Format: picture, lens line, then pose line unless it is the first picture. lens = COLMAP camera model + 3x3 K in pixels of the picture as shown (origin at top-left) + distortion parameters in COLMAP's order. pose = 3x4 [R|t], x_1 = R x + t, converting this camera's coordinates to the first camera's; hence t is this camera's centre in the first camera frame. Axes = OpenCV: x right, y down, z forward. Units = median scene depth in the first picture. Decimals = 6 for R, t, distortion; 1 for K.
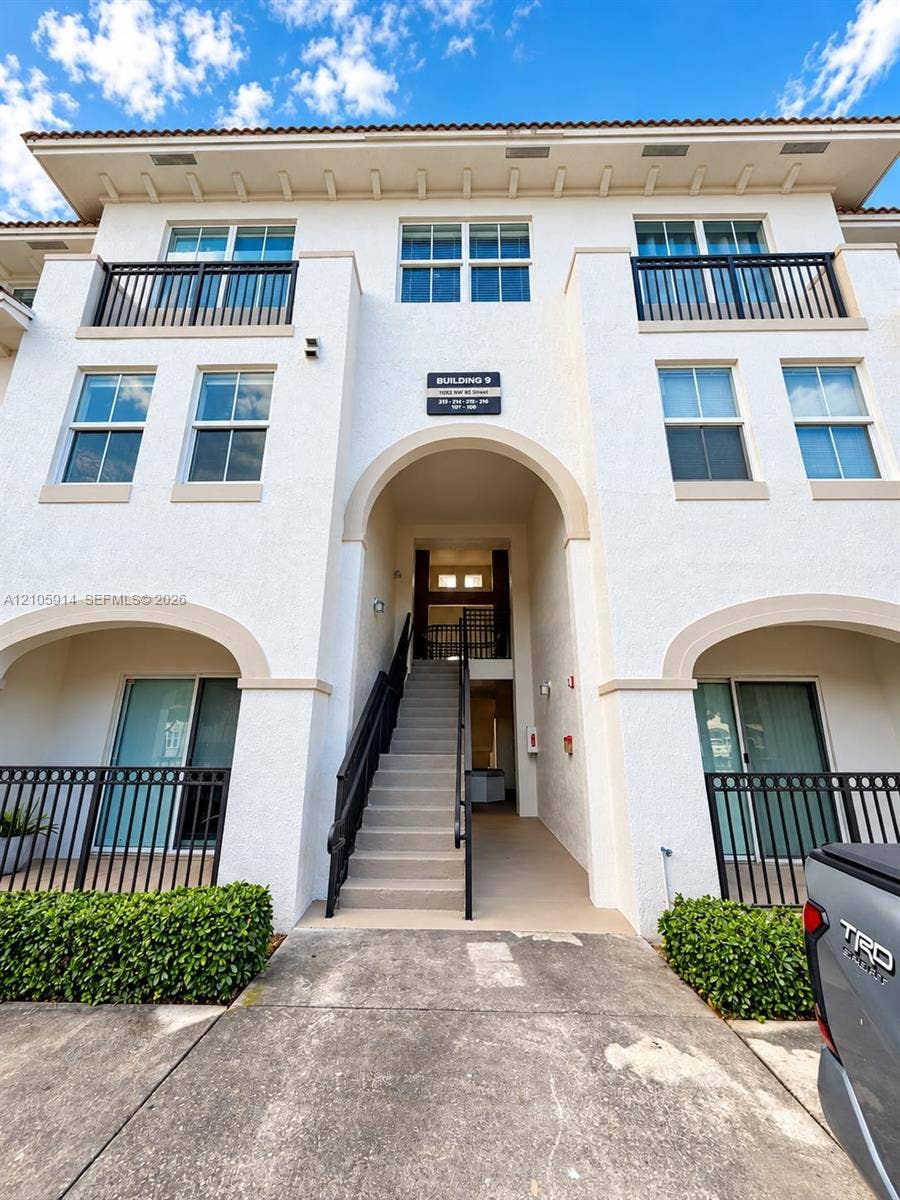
lens RADIAL K [[482.4, 0, 450.0], [0, 482.4, 600.0], [0, 0, 1]] dist [0.011051, -0.000142]
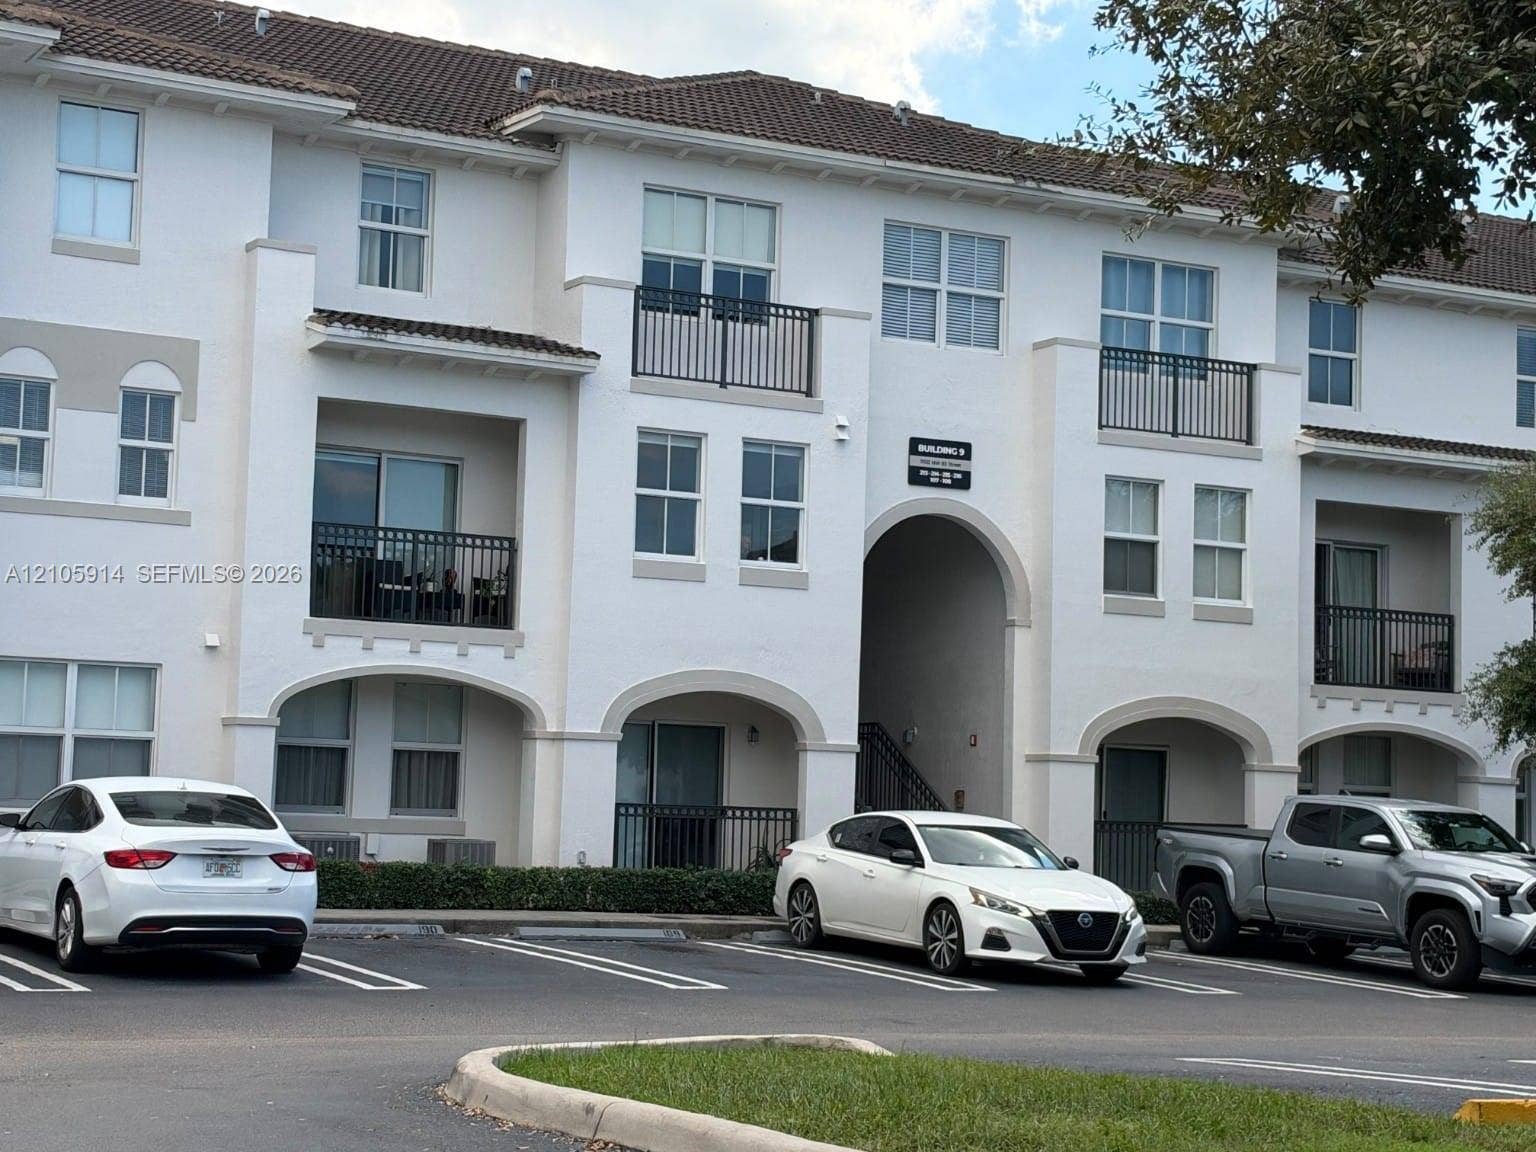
lens RADIAL K [[2667.2, 0, 768.0], [0, 2667.2, 576.0], [0, 0, 1]] dist [0.197076, 0.009836]
pose [[0.877791, 0.068237, 0.474159, -3.111036], [-0.162332, 0.973611, 0.160404, -1.102446], [-0.450701, -0.217773, 0.865704, -3.970458]]
